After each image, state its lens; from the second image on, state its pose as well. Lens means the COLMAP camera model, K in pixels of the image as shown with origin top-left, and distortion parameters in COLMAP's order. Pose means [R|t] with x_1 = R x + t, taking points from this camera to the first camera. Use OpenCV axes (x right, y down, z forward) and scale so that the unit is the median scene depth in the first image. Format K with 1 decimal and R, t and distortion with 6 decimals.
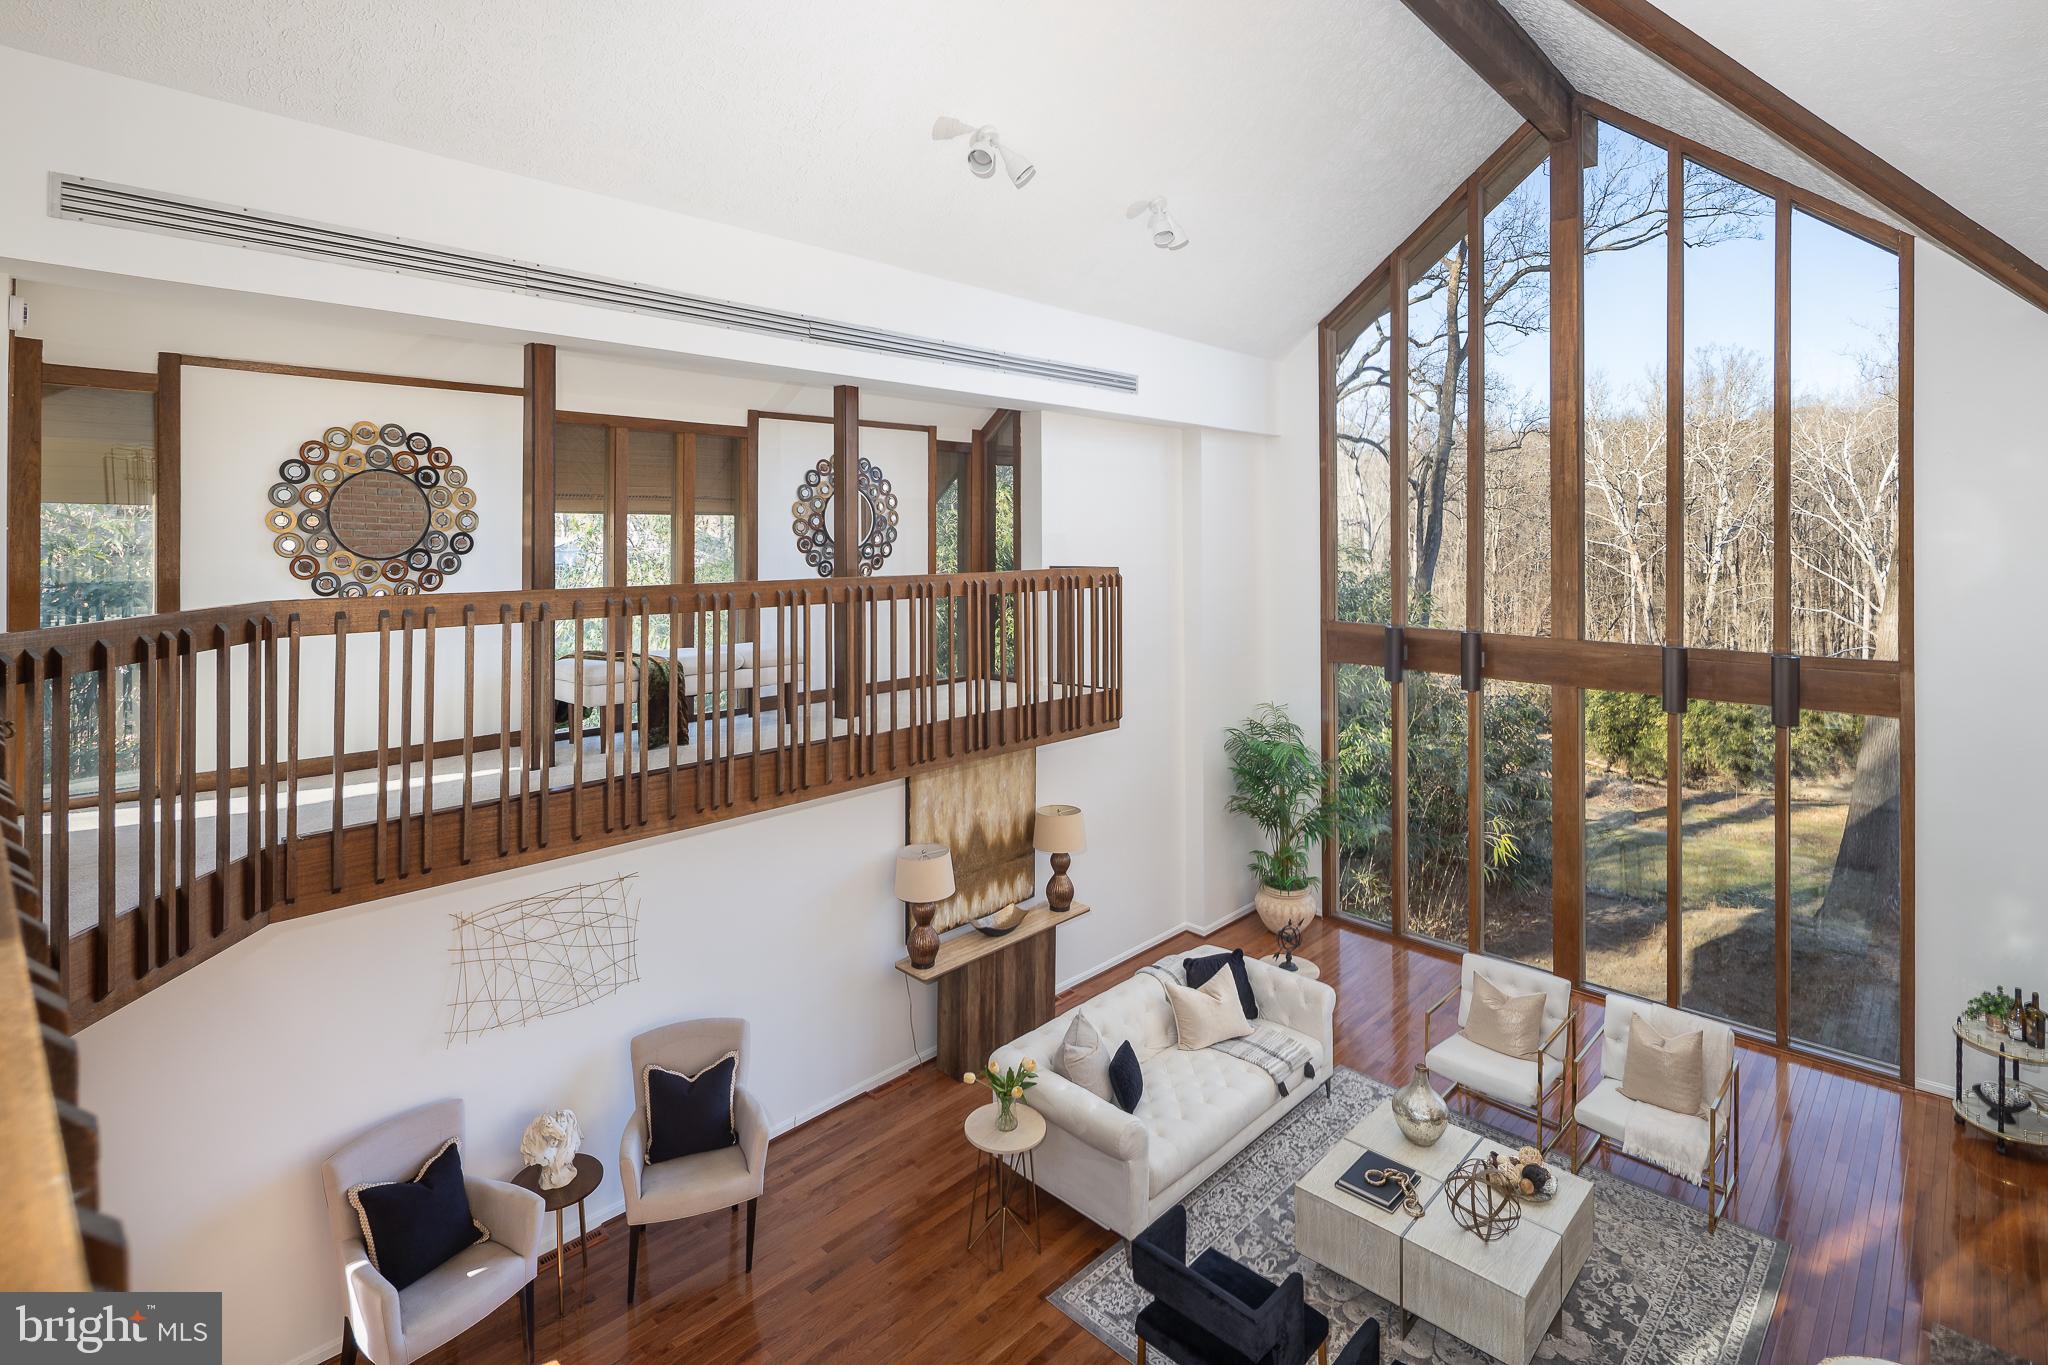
lens RADIAL K [[1005.4, 0, 980.8], [0, 1005.4, 530.9], [0, 0, 1]] dist [0.008899, -0.000183]
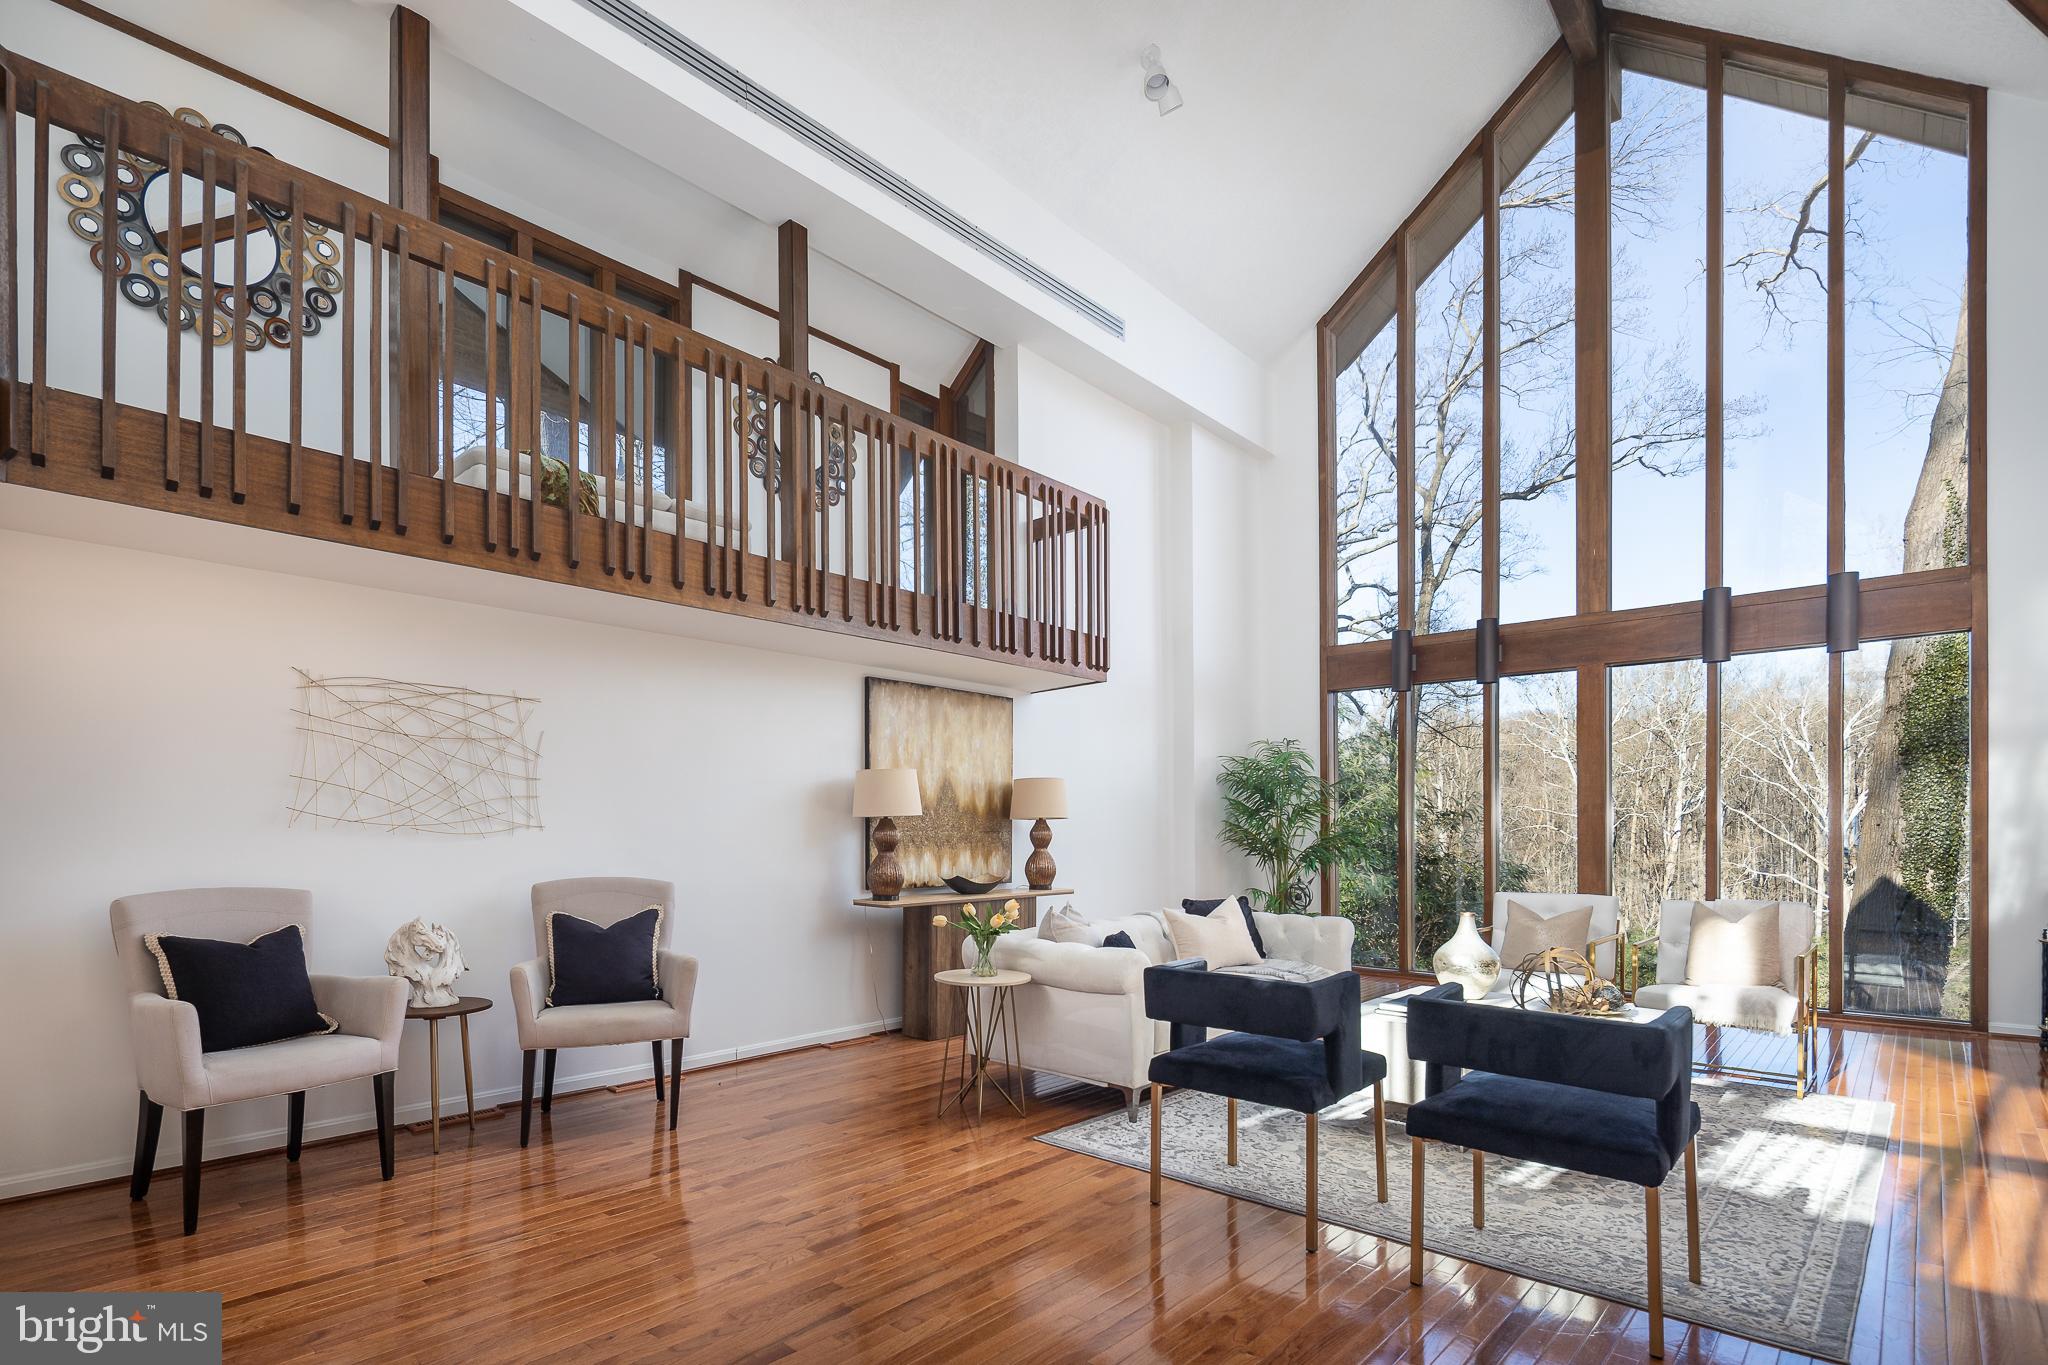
lens RADIAL K [[1012.4, 0, 983.8], [0, 1012.4, 827.7], [0, 0, 1]] dist [0.015655, -0.011232]
pose [[0.999398, -0.002683, 0.034586, -0.002214], [0.002517, 0.999985, 0.004840, 0.321720], [-0.034599, -0.004751, 0.999390, 0.108366]]
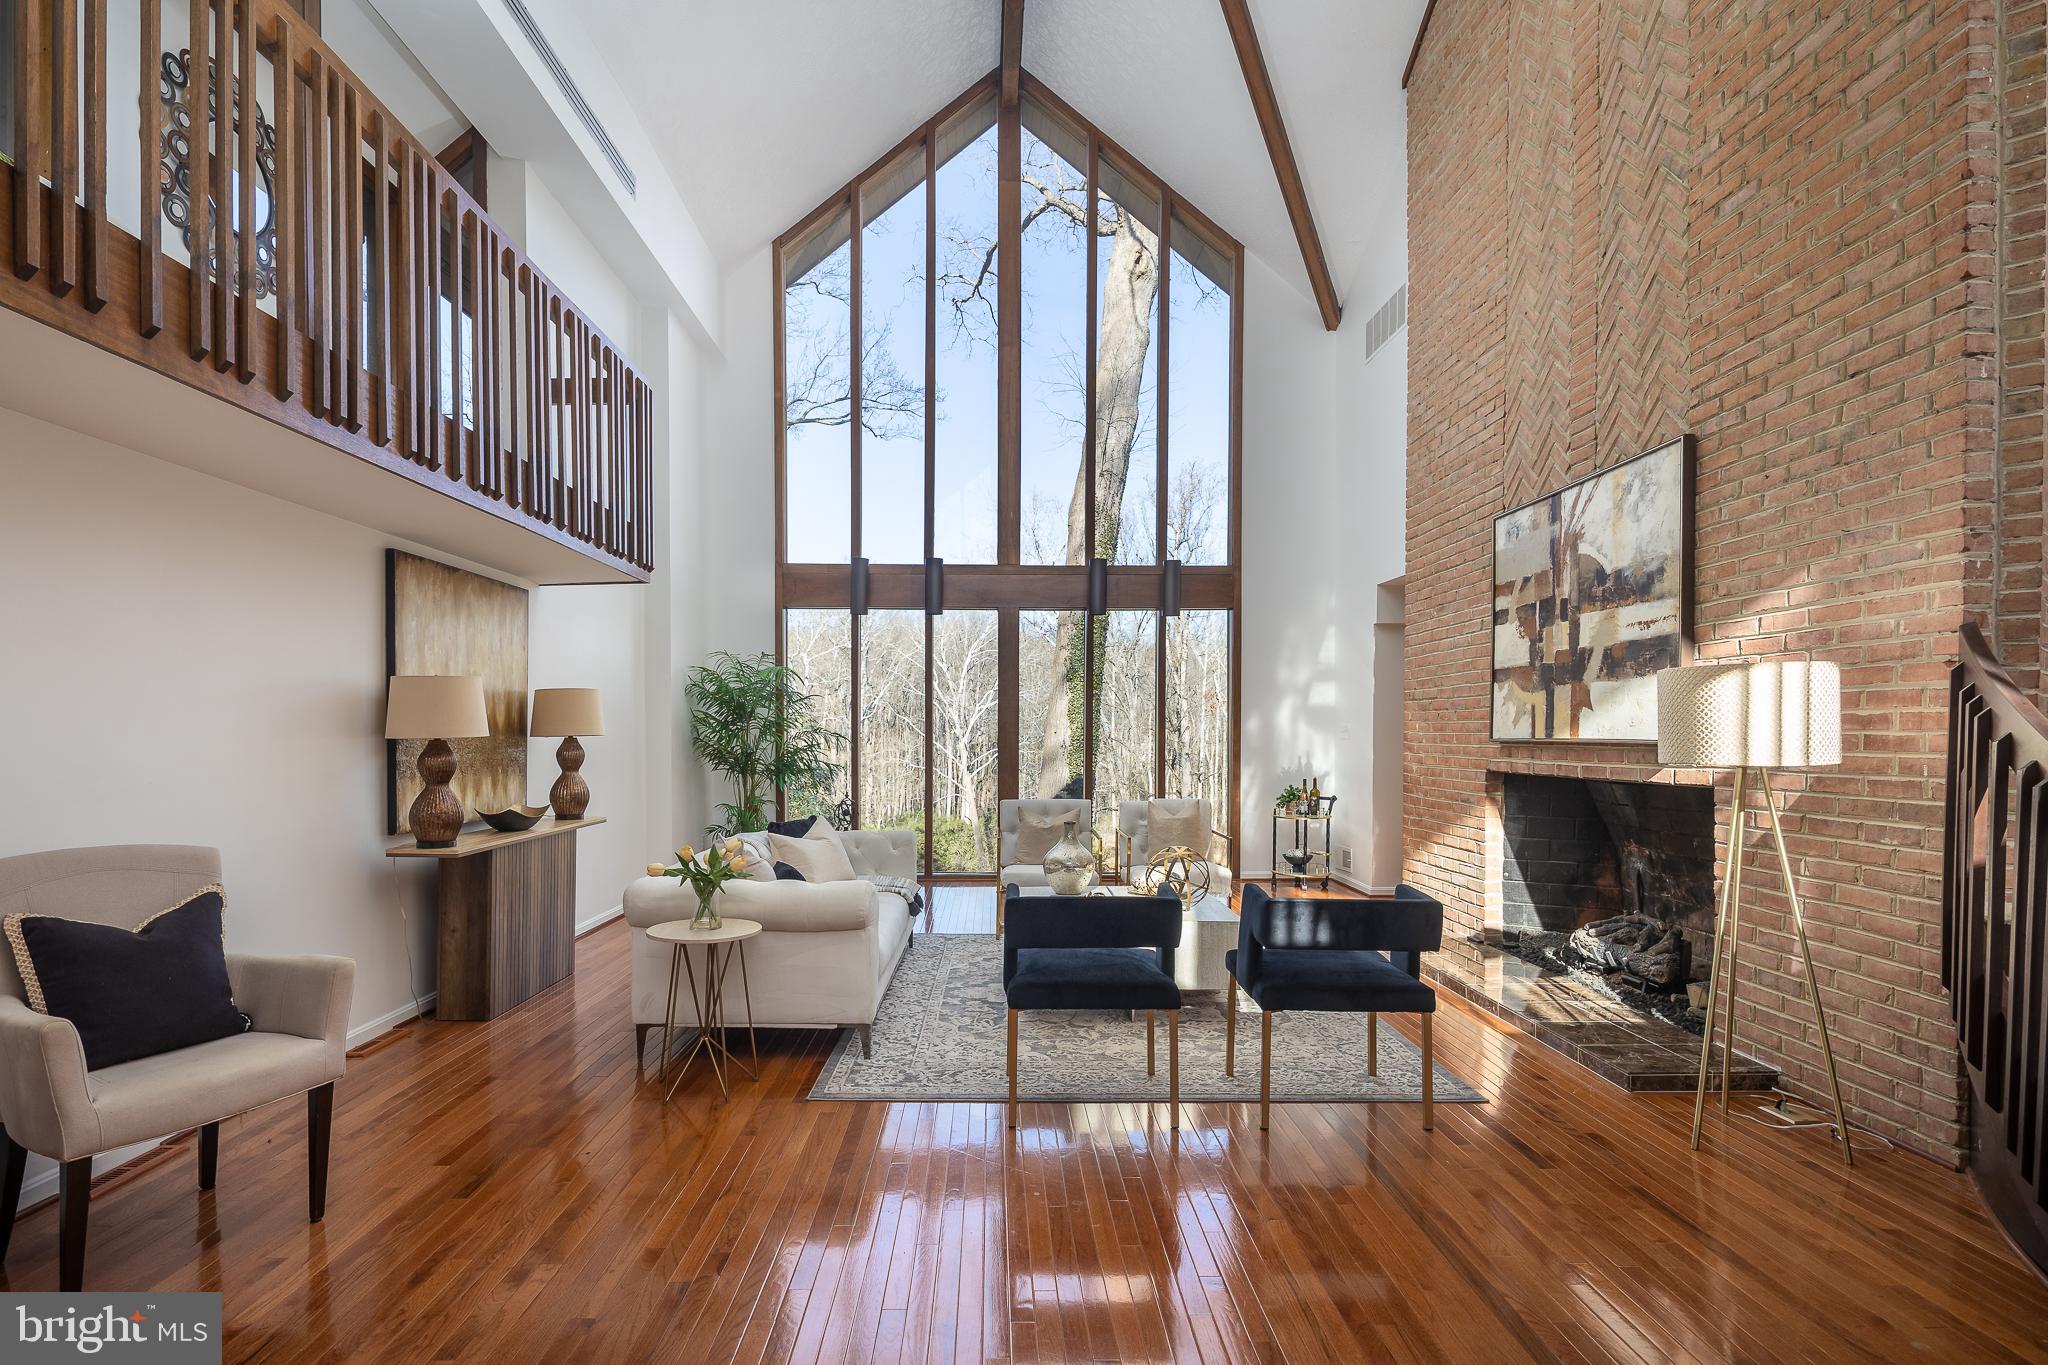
lens RADIAL K [[1023.6, 0, 1014.7], [0, 1023.6, 735.3], [0, 0, 1]] dist [0.002888, -0.000299]
pose [[0.696981, -0.004832, 0.717074, -0.242792], [-0.004925, 0.999921, 0.011525, 0.306931], [-0.717073, -0.011564, 0.696902, 0.228228]]
